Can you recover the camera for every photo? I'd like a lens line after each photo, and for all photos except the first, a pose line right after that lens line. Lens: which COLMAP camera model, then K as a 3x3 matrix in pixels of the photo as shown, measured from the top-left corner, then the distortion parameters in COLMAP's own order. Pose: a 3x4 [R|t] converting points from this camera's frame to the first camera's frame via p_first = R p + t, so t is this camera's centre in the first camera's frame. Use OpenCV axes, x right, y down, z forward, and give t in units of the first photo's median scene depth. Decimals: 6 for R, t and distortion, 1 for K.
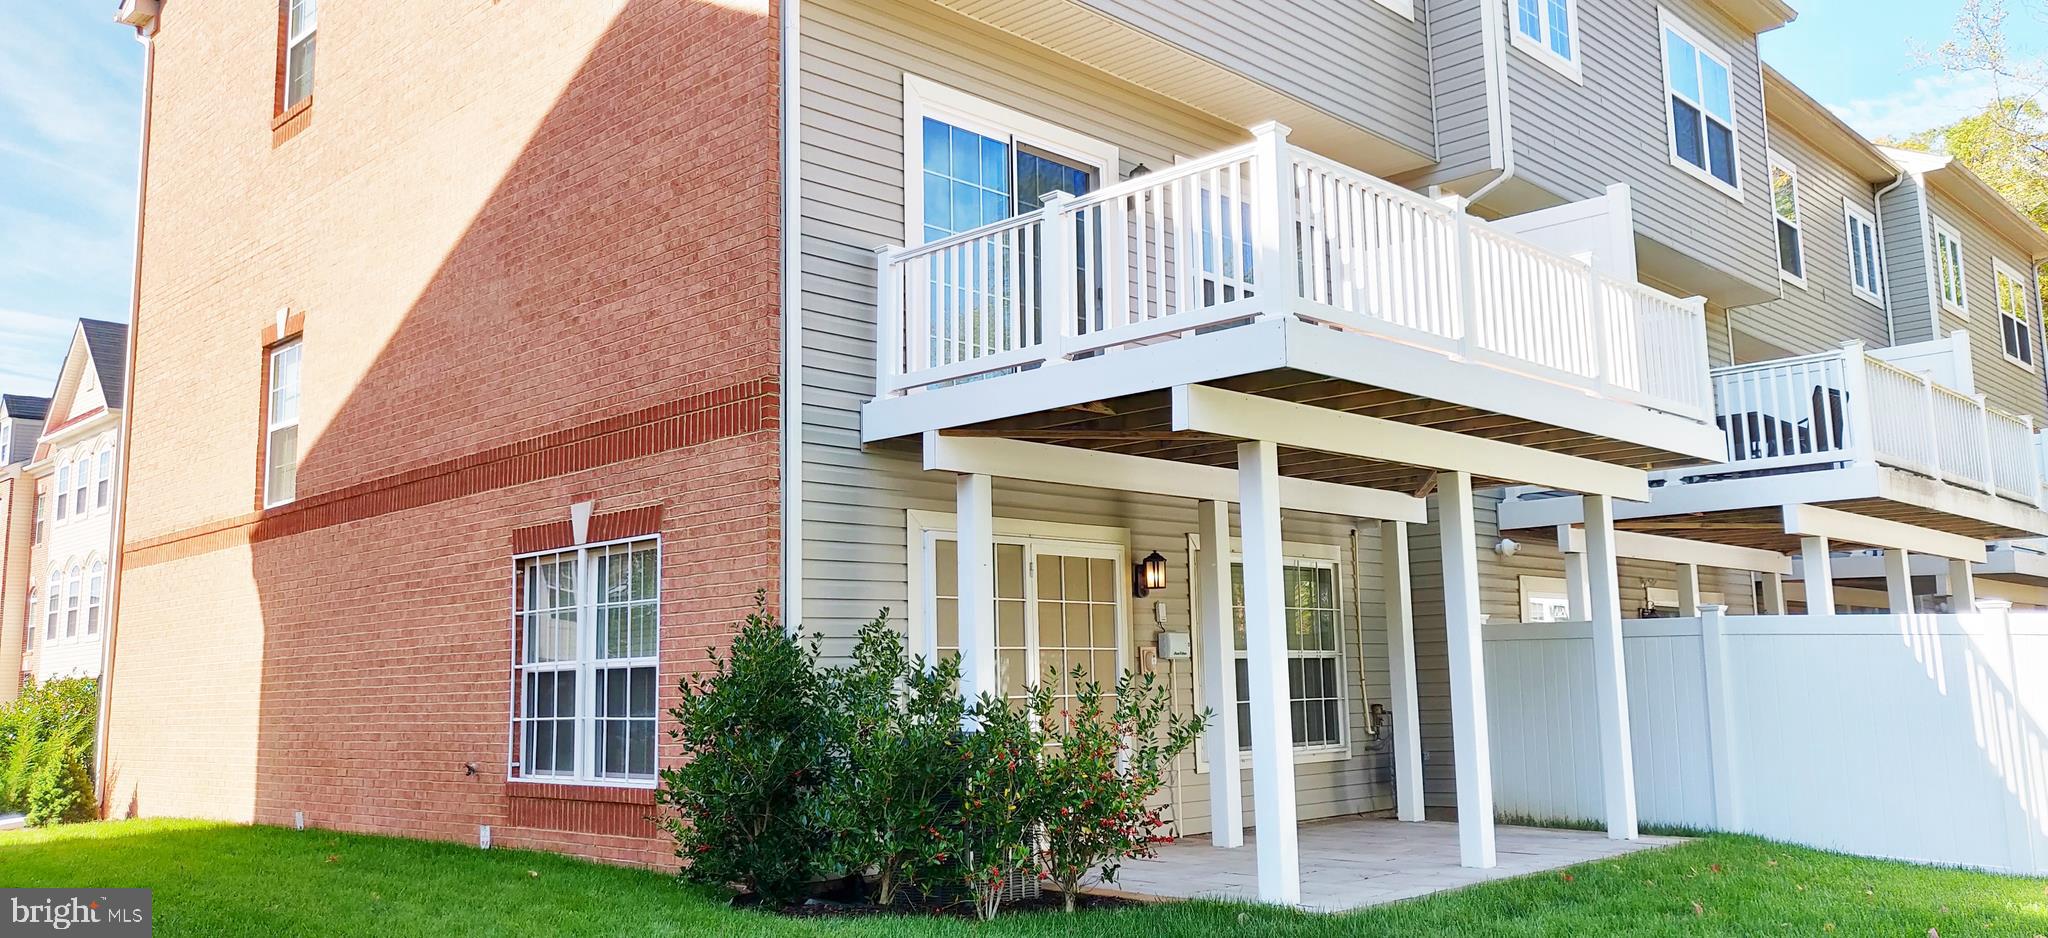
lens RADIAL K [[1553.9, 0, 1041.7], [0, 1553.9, 470.7], [0, 0, 1]] dist [0.000370, 0.003350]
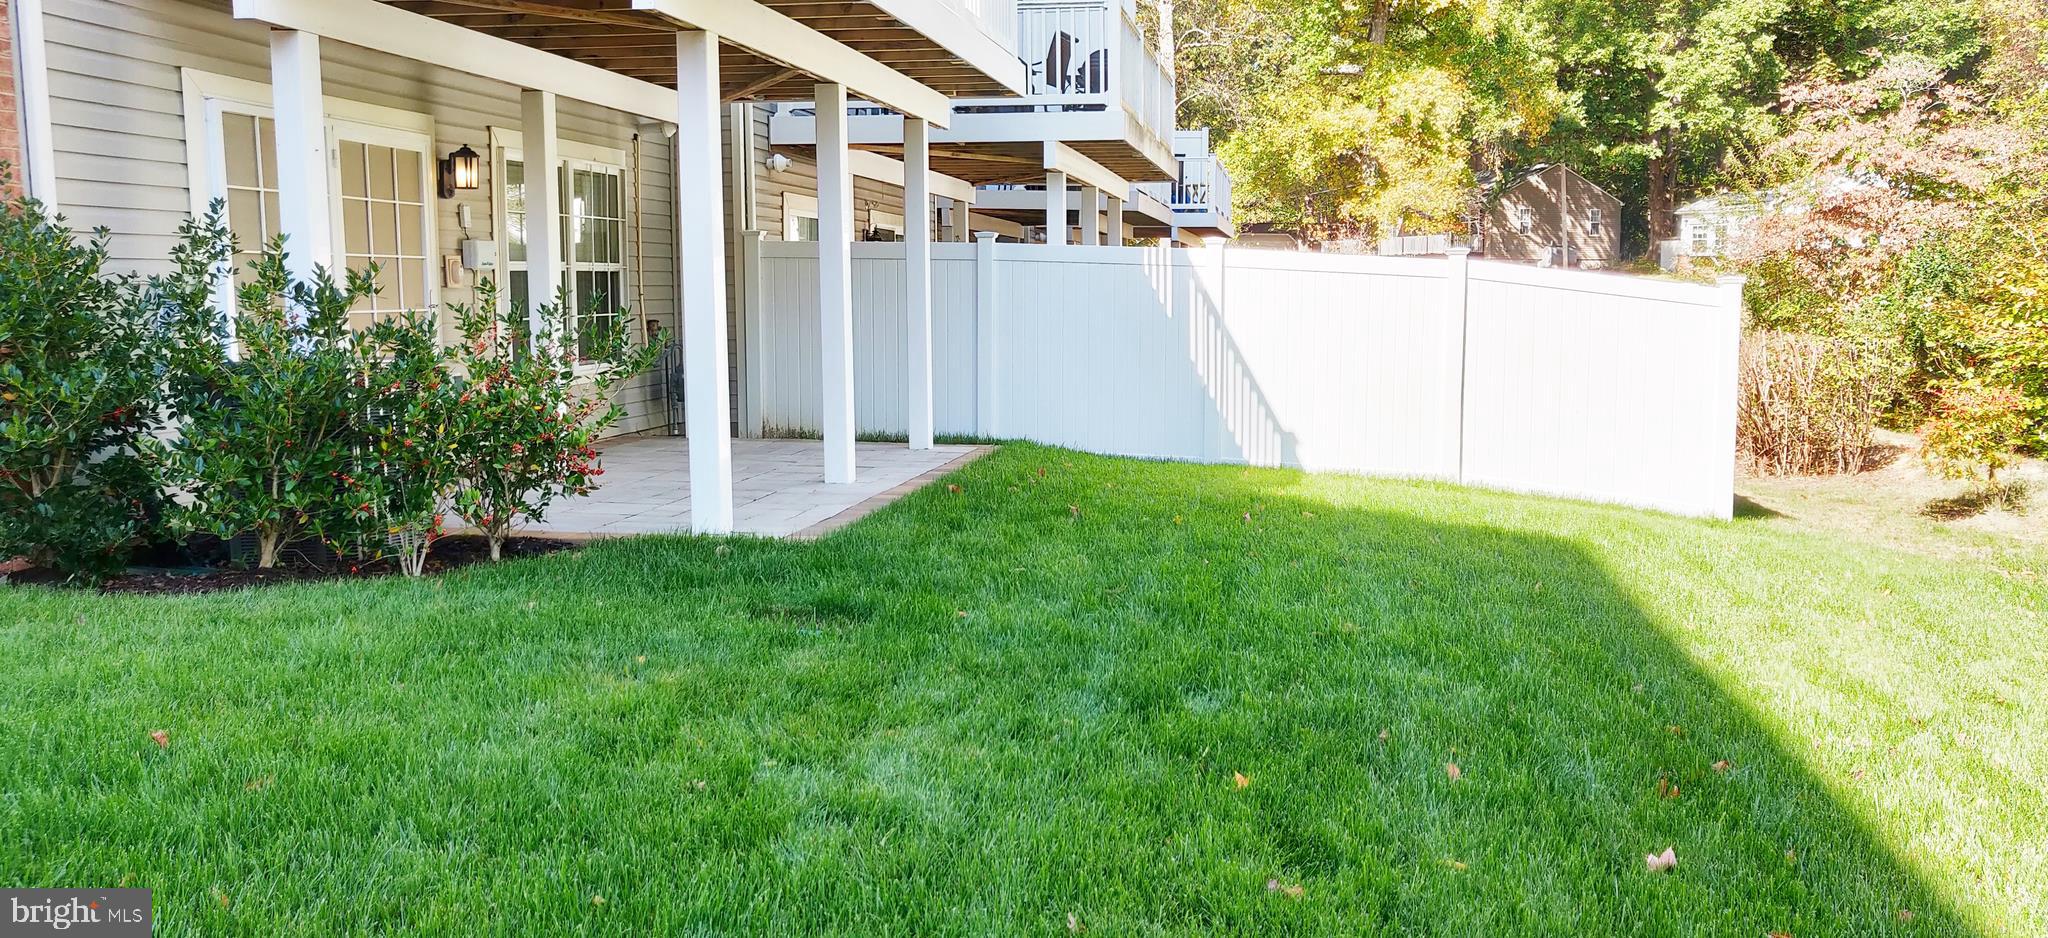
lens RADIAL K [[1553.9, 0, 1024.0], [0, 1553.9, 469.0], [0, 0, 1]] dist [-0.003879, 0.112022]
pose [[0.842804, -0.044546, 0.536374, -0.138520], [-0.089592, 0.971054, 0.221423, 0.006914], [-0.530711, -0.234671, 0.814417, 0.086644]]
